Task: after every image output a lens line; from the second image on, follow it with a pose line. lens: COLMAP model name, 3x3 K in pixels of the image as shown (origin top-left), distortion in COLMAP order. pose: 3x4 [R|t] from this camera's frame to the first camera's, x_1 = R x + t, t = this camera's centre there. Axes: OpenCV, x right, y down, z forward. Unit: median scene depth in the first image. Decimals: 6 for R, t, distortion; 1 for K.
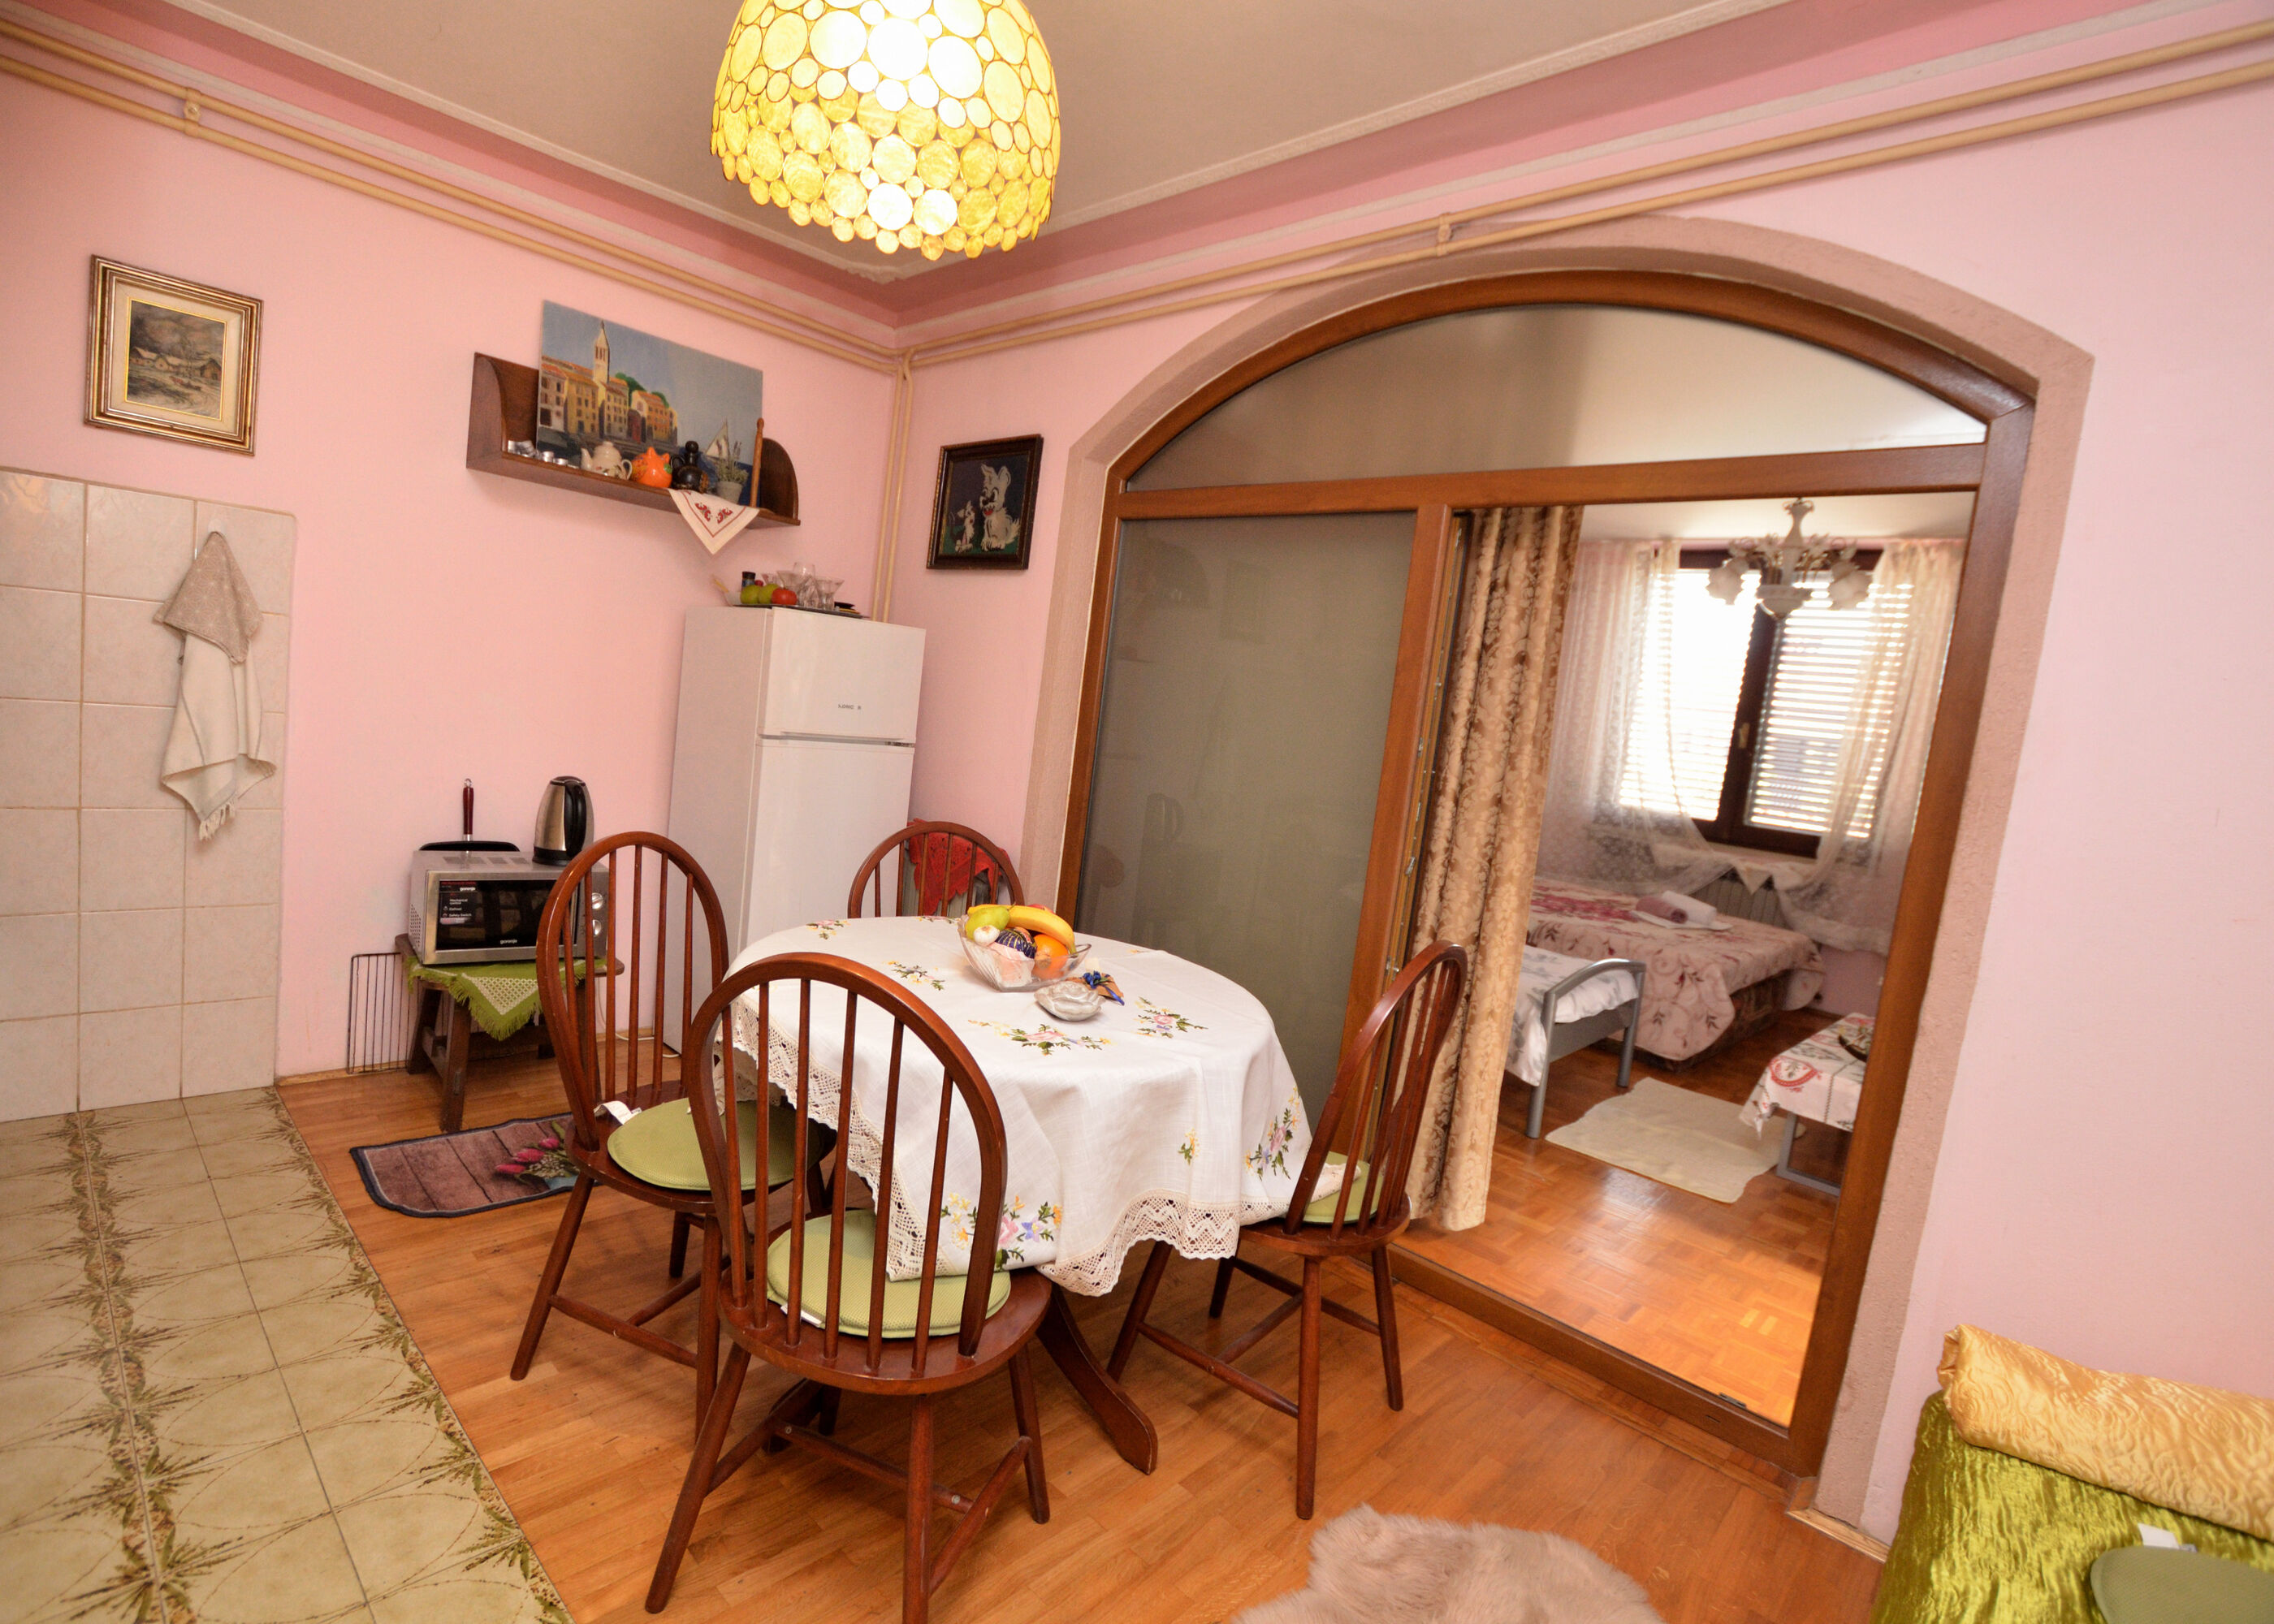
lens RADIAL K [[1117.2, 0, 1071.7], [0, 1117.2, 796.5], [0, 0, 1]] dist [-0.003137, -0.000613]
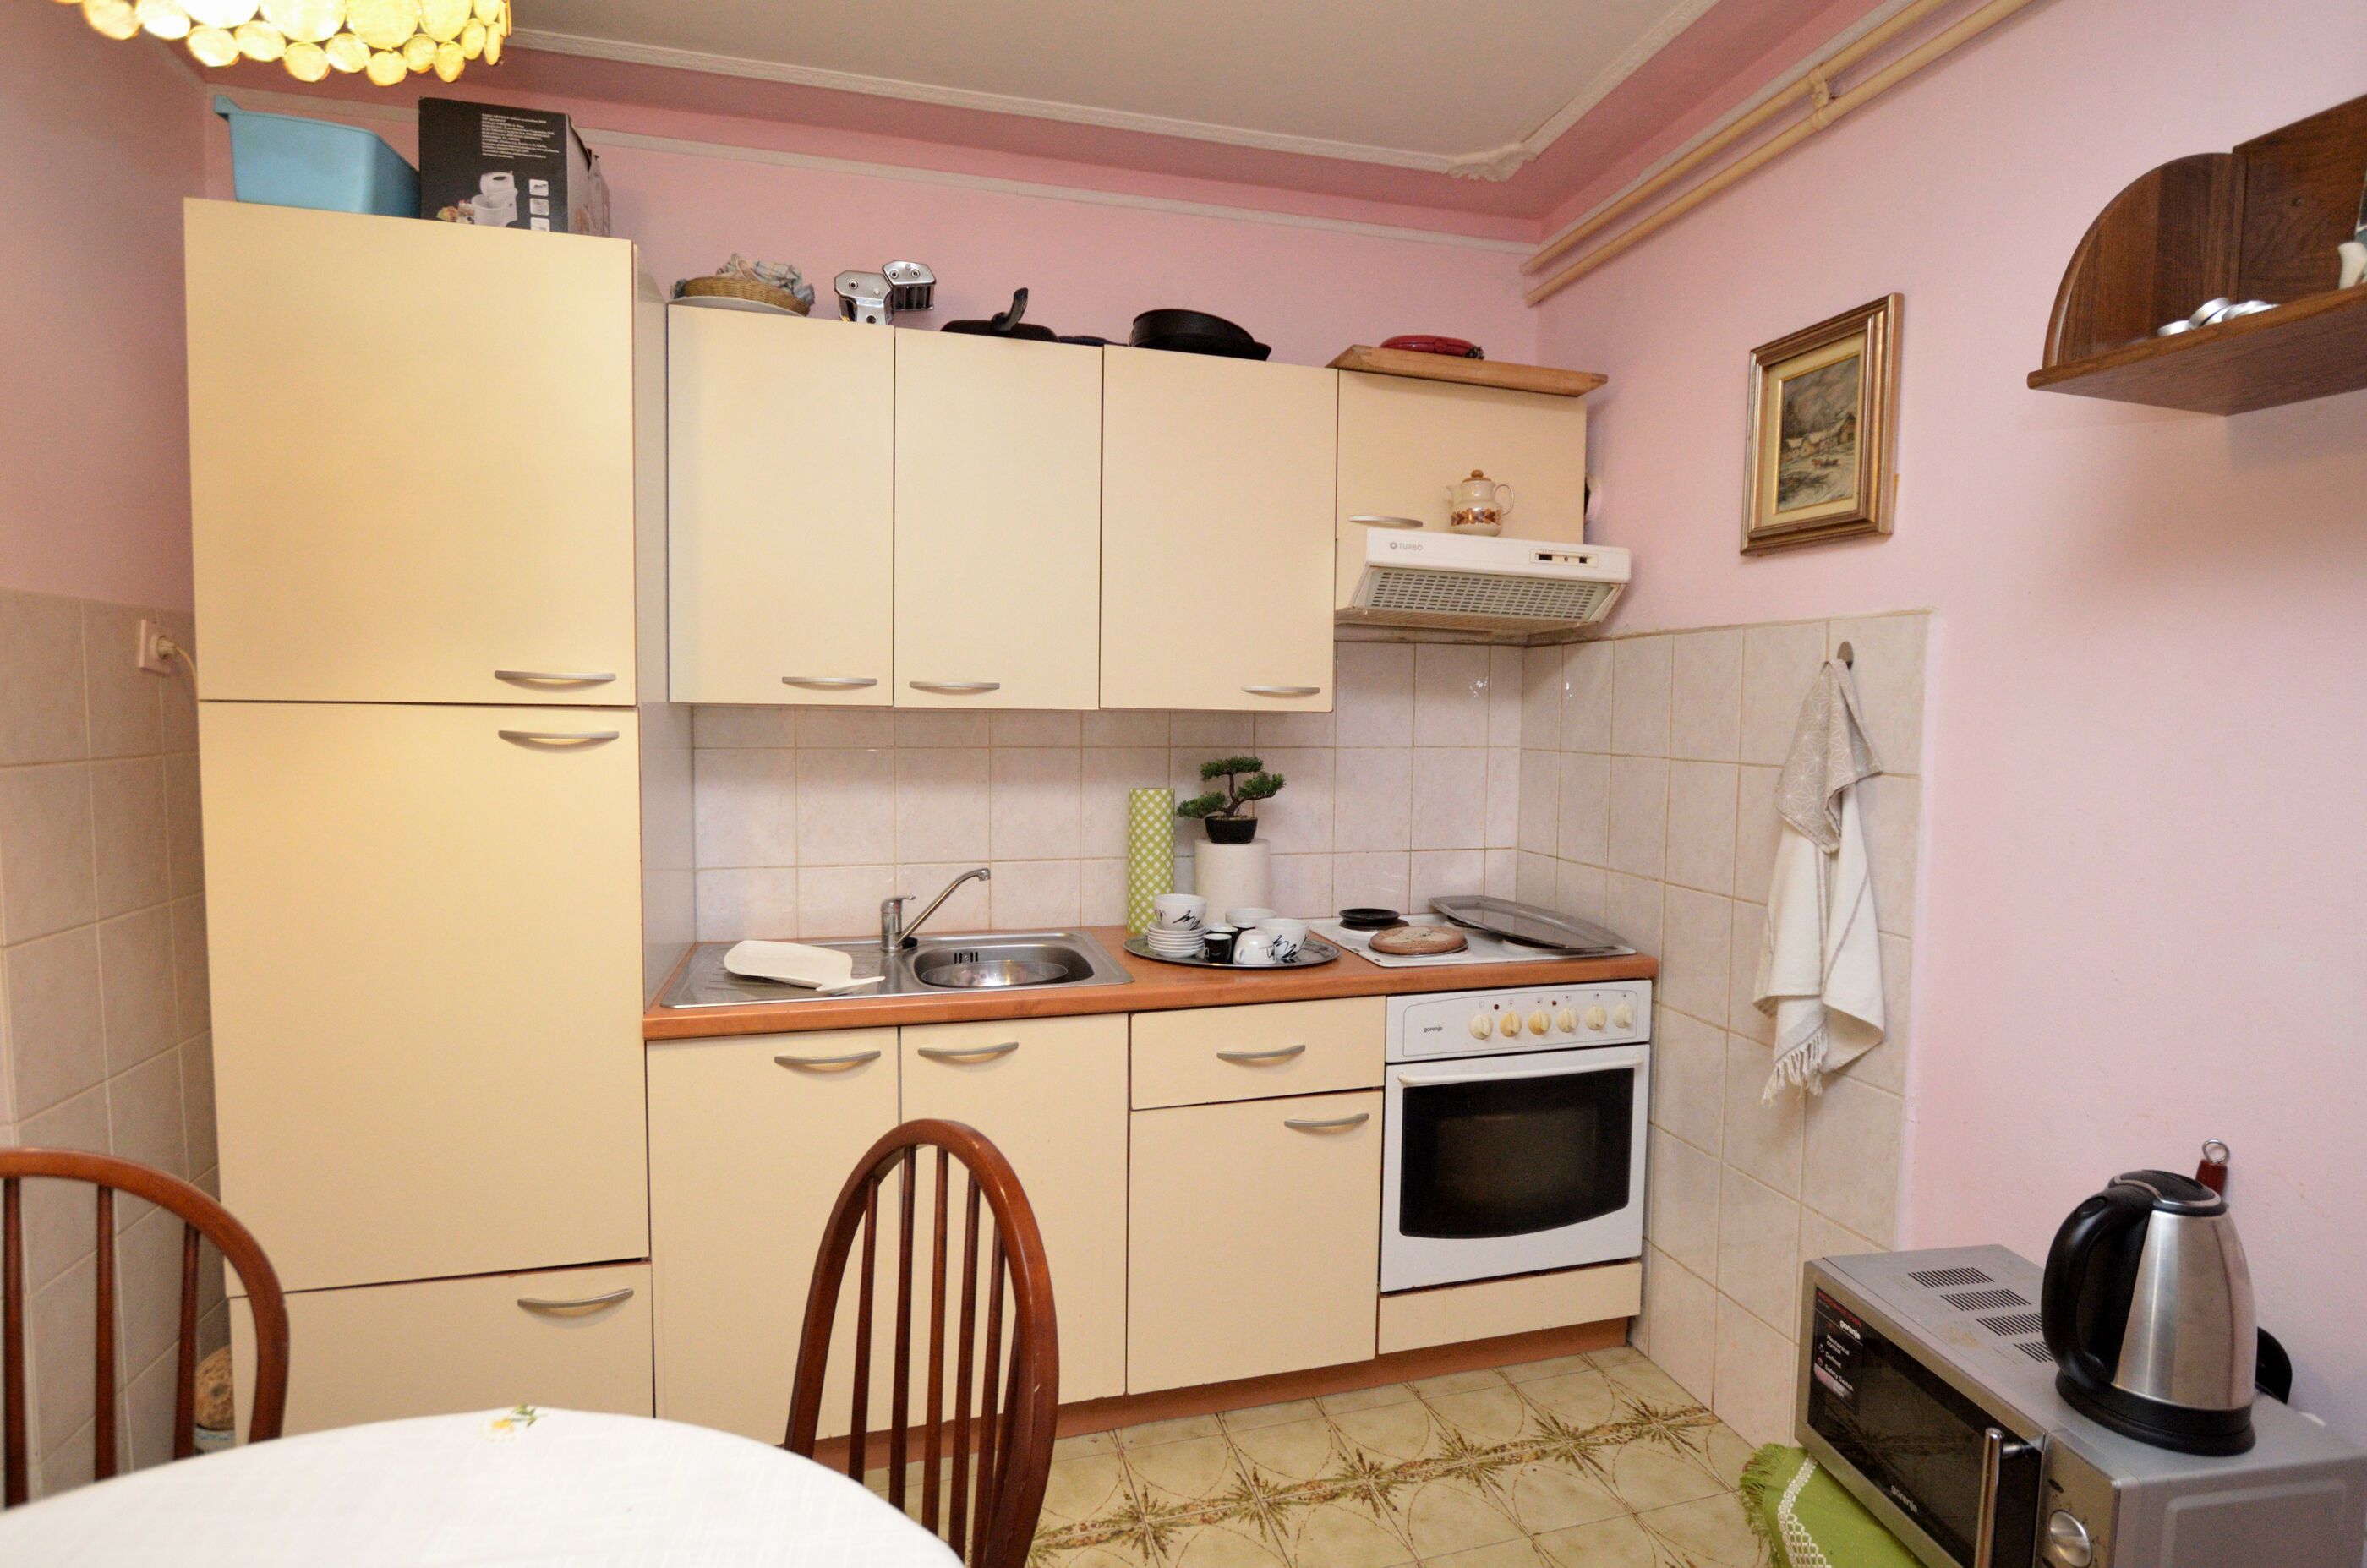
lens RADIAL K [[1156.8, 0, 1183.5], [0, 1156.8, 784.0], [0, 0, 1]] dist [-0.017924, 0.000211]
pose [[-0.474900, -0.062825, -0.877794, 0.027756], [-0.153750, 0.988031, 0.012466, -0.107047], [0.866505, 0.140881, -0.478875, 0.960520]]
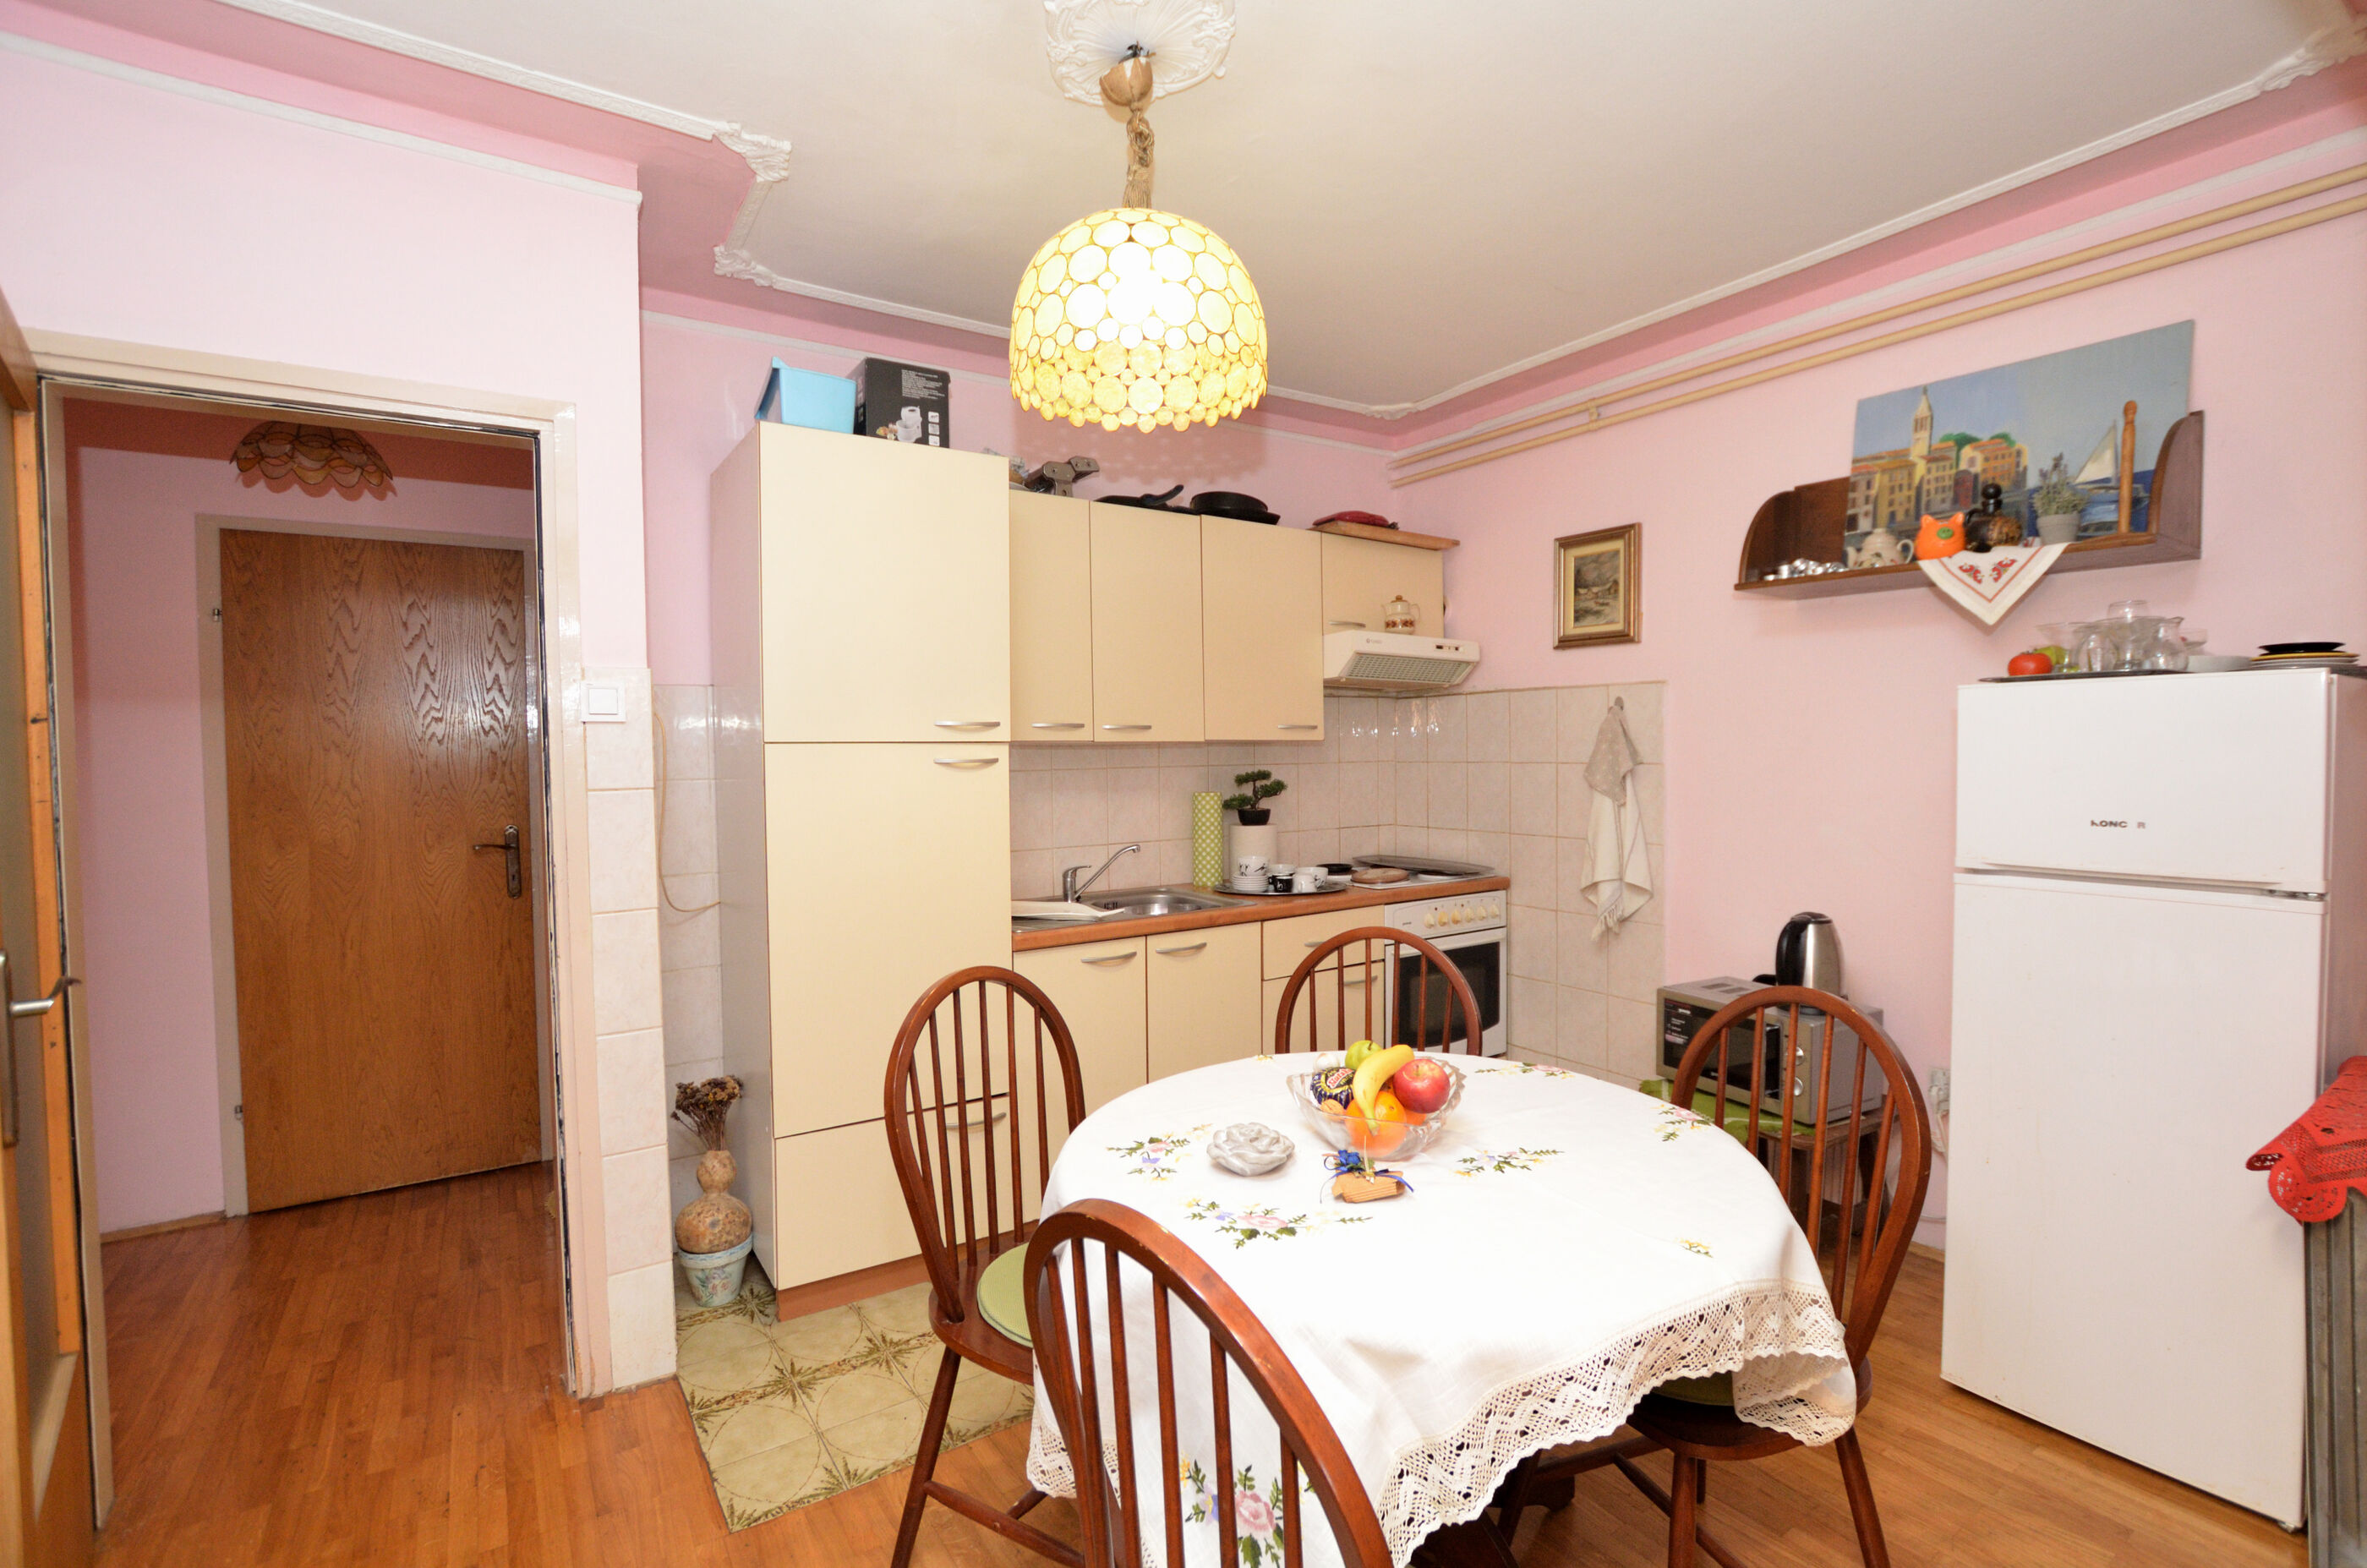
lens RADIAL K [[1059.3, 0, 1183.5], [0, 1059.3, 784.0], [0, 0, 1]] dist [-0.002264, -0.000124]
pose [[-0.183678, -0.079748, -0.979746, 0.516684], [-0.107966, 0.992310, -0.060529, -0.016221], [0.977039, 0.094661, -0.190875, 0.719915]]
